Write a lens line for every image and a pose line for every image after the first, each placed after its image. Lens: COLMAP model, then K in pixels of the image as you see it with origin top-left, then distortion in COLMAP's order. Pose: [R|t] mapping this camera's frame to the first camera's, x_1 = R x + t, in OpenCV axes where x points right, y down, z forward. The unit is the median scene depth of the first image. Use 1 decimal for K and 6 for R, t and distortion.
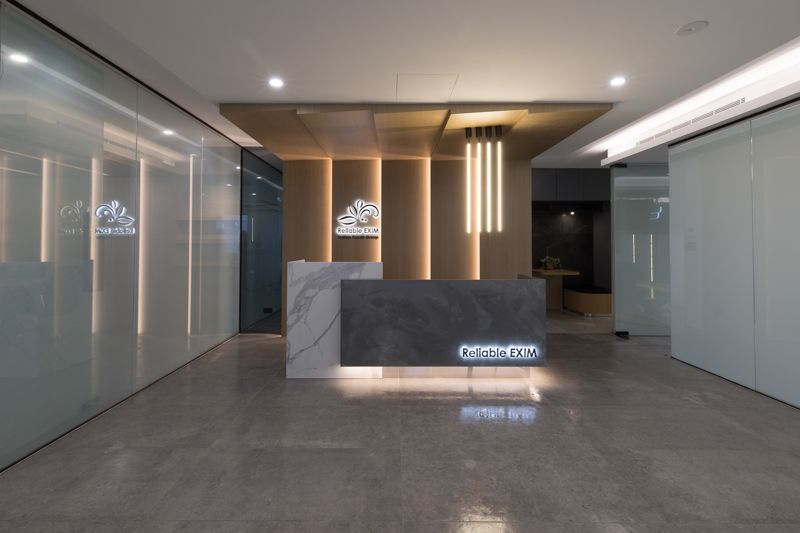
lens RADIAL K [[363.9, 0, 391.9], [0, 363.9, 240.7], [0, 0, 1]] dist [0.001717, -0.000926]
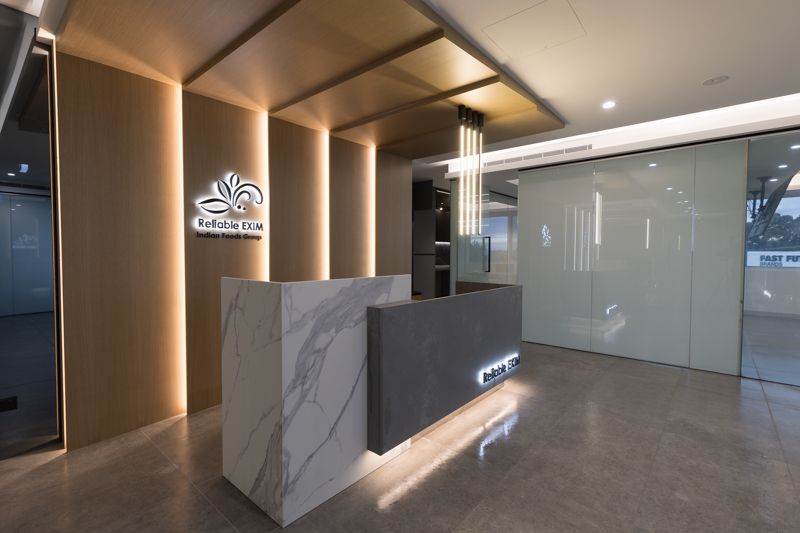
lens RADIAL K [[363.9, 0, 399.8], [0, 363.9, 268.2], [0, 0, 1]] dist [0.001717, -0.000926]
pose [[0.655995, -0.029157, 0.754202, -0.535862], [-0.011565, 0.998748, 0.048670, 0.015695], [-0.754676, -0.040649, 0.654837, 0.585737]]
